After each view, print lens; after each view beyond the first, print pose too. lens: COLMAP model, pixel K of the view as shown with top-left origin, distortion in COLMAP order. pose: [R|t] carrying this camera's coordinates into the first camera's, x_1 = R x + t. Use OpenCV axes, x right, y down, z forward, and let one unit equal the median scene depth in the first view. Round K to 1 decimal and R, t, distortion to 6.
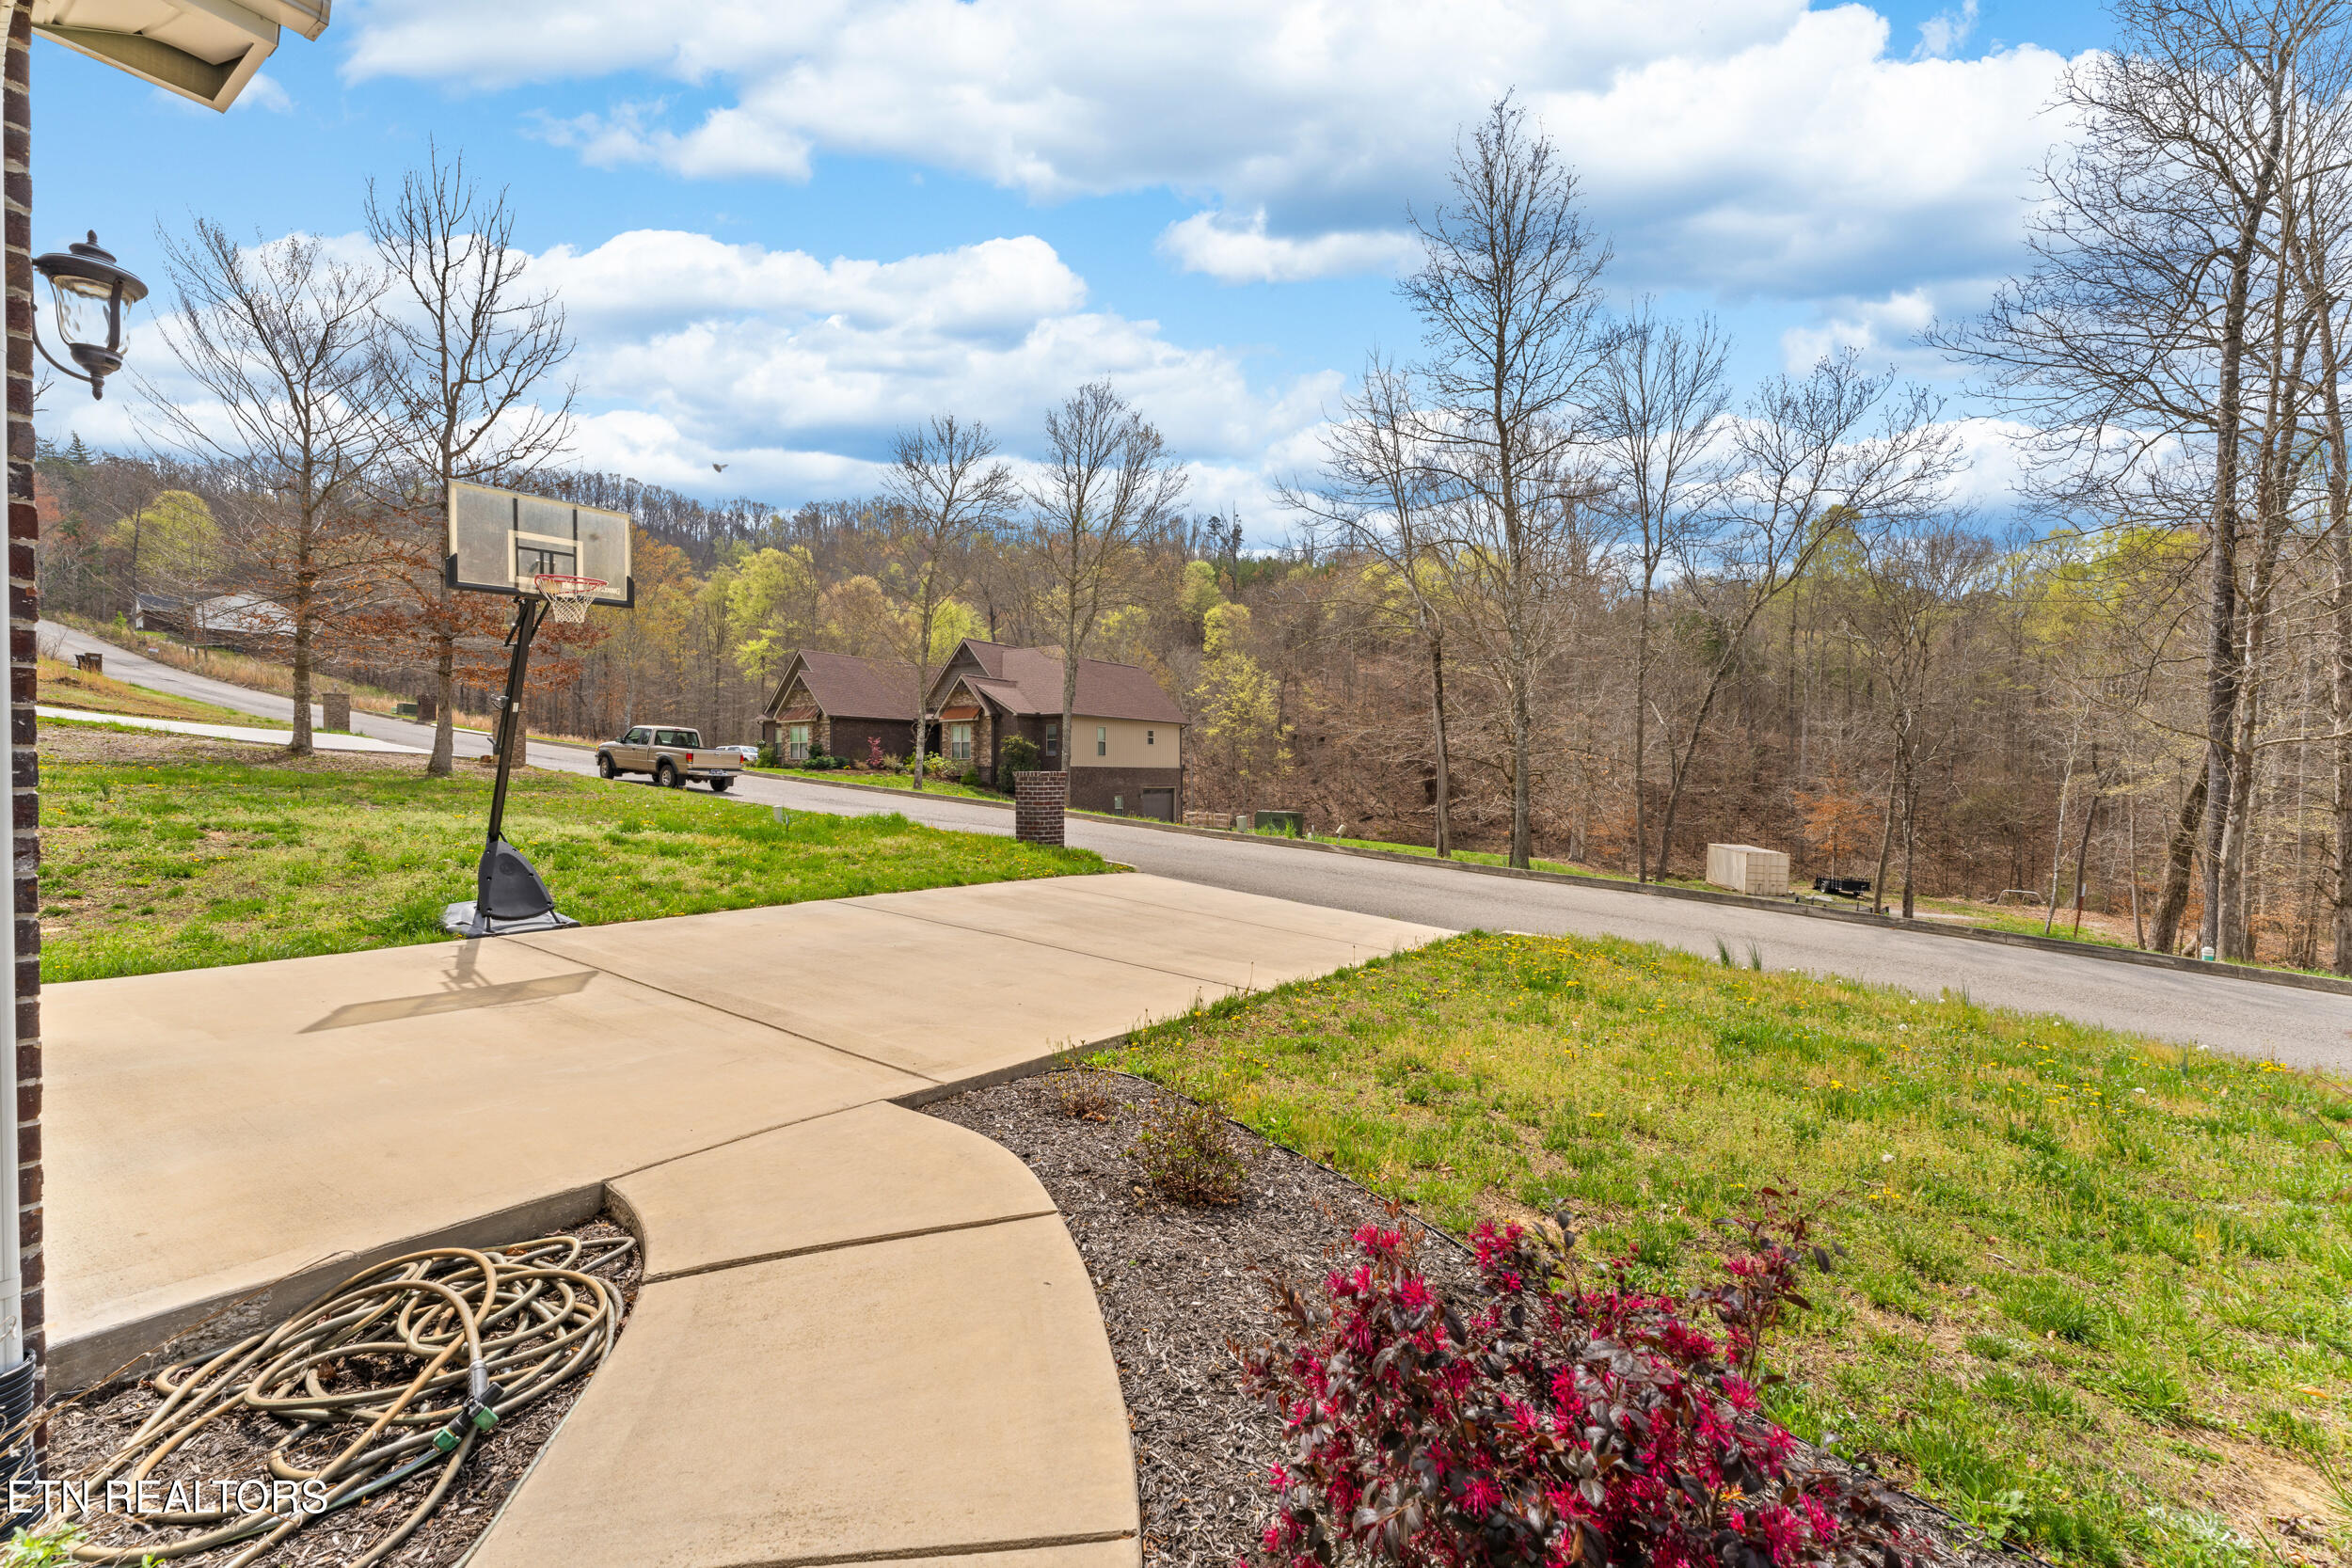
lens RADIAL K [[955.1, 0, 1183.5], [0, 955.1, 791.4], [0, 0, 1]] dist [0.000106, 0.000638]
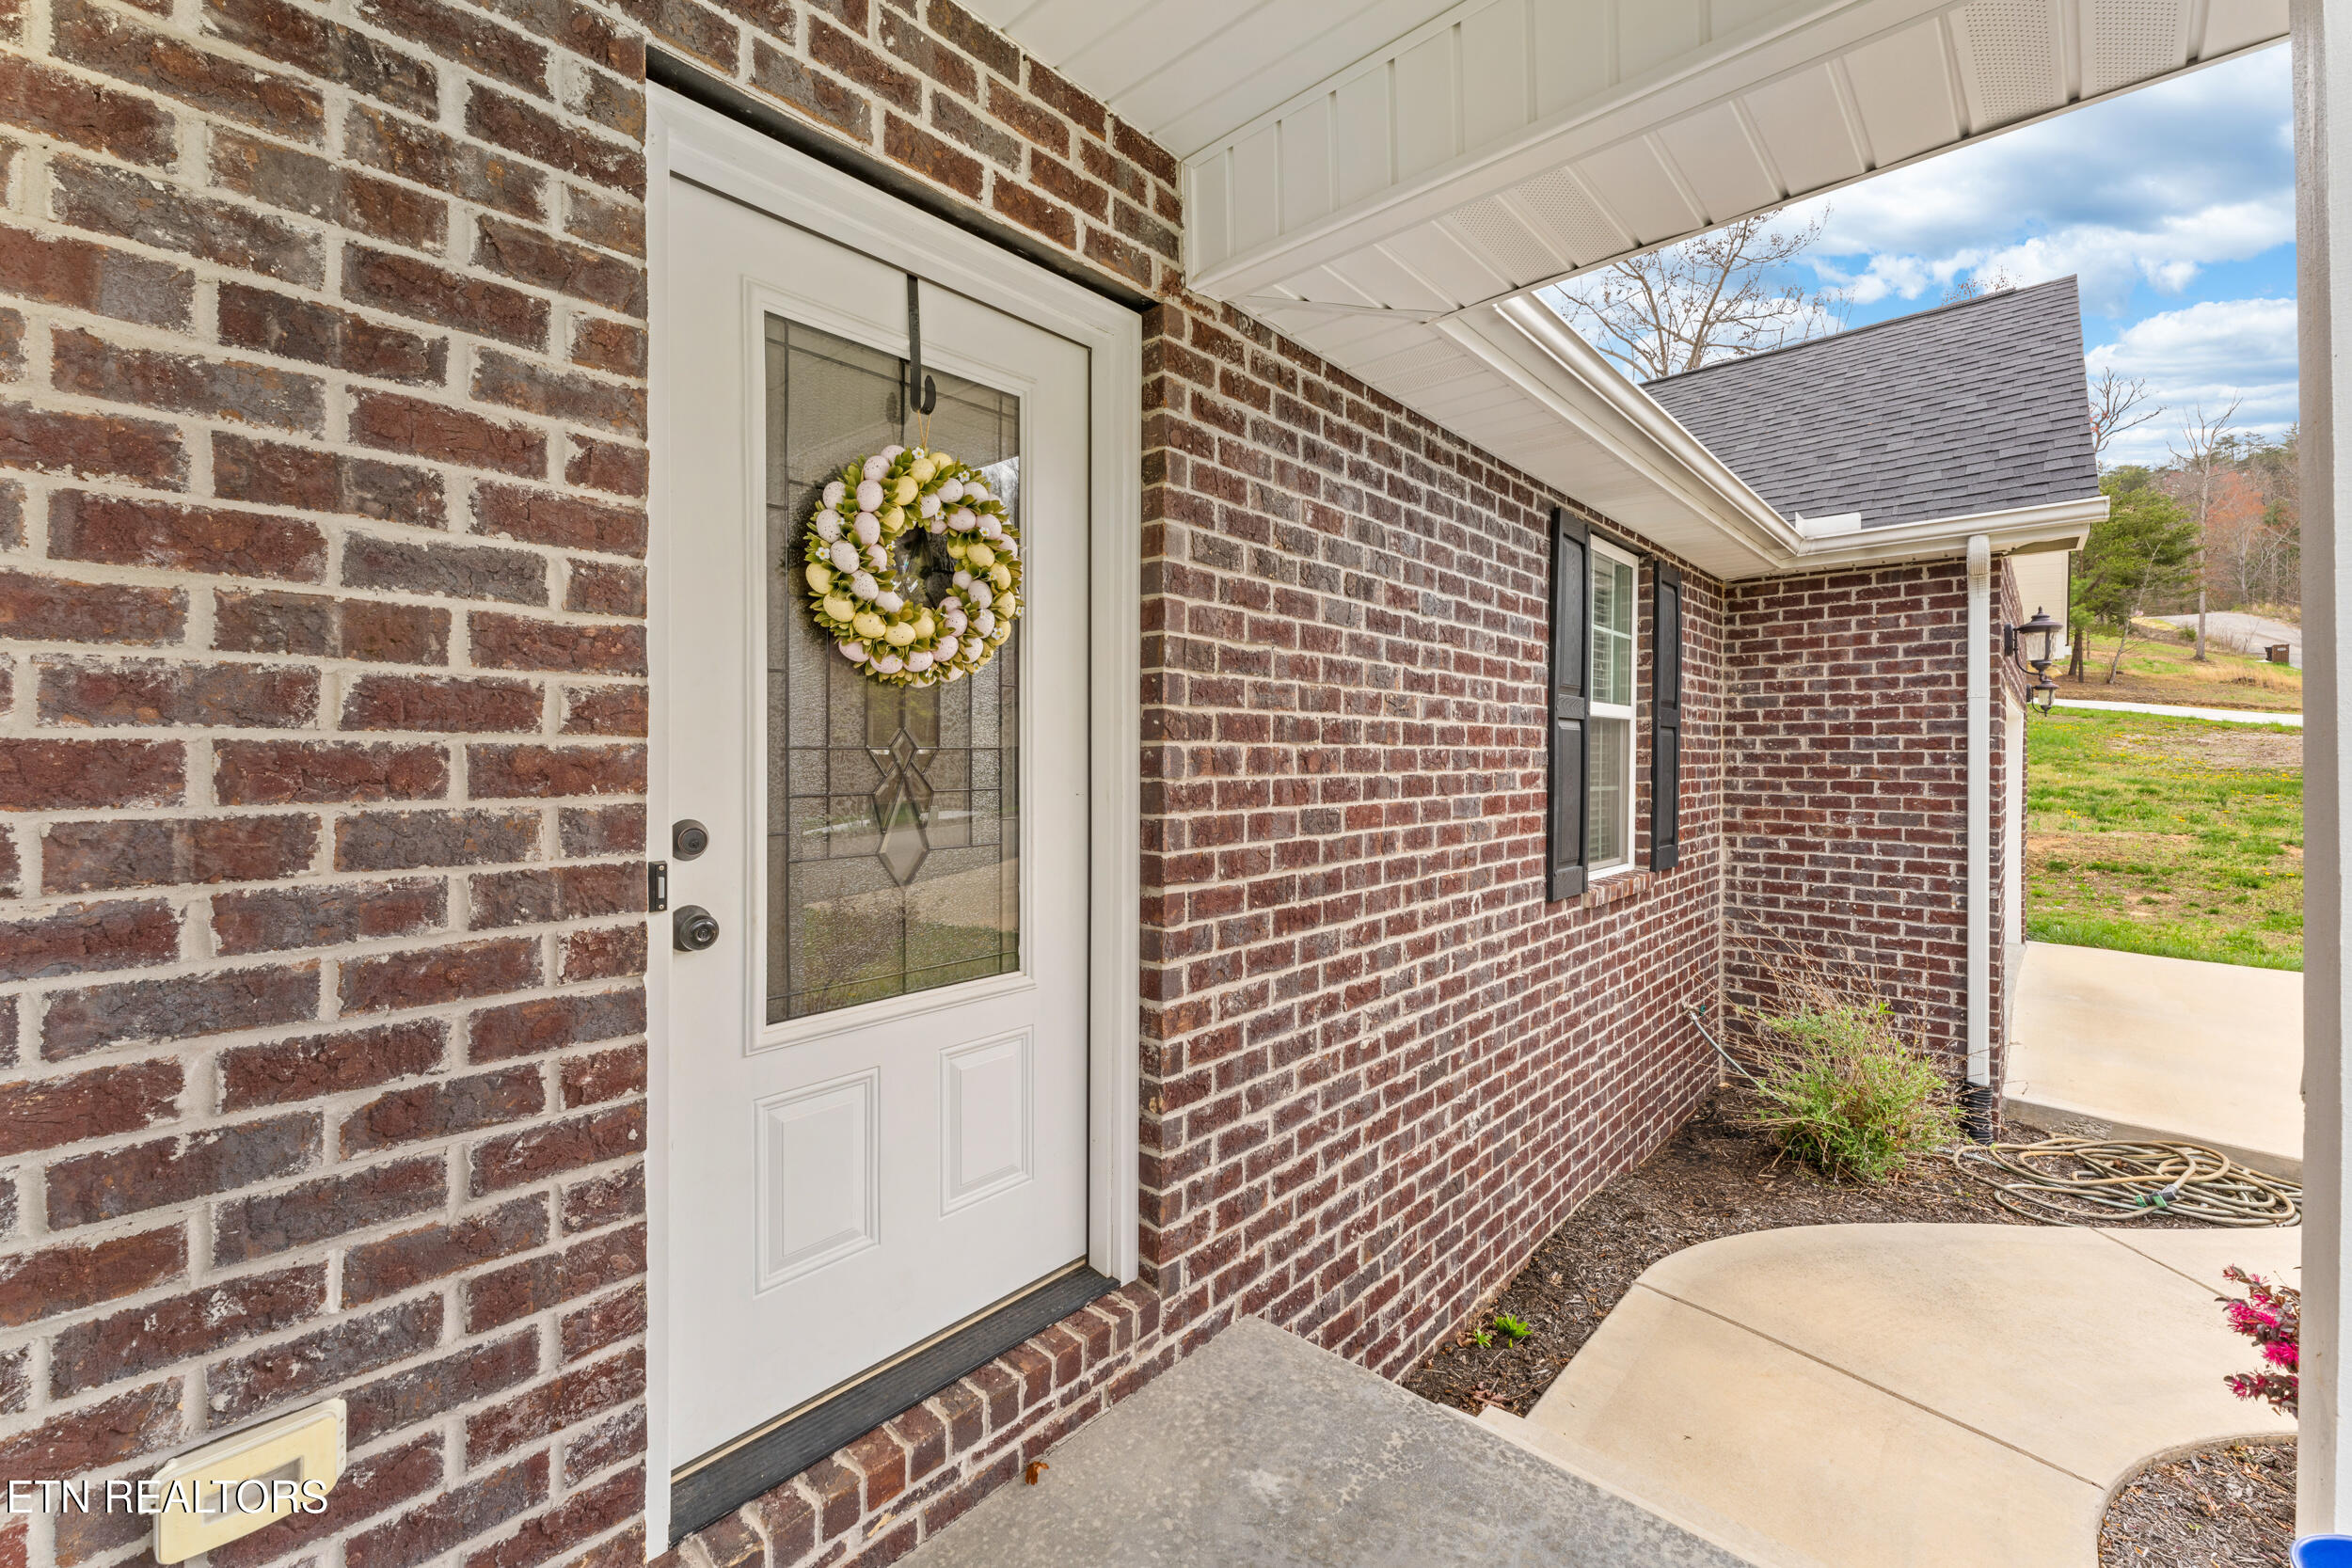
lens RADIAL K [[935.9, 0, 1172.3], [0, 935.9, 759.4], [0, 0, 1]] dist [0.001874, 0.000379]
pose [[-0.155117, -0.001670, -0.987895, 0.362797], [-0.011492, 0.999934, 0.000114, -0.060564], [0.987829, 0.011371, -0.155126, -0.176278]]
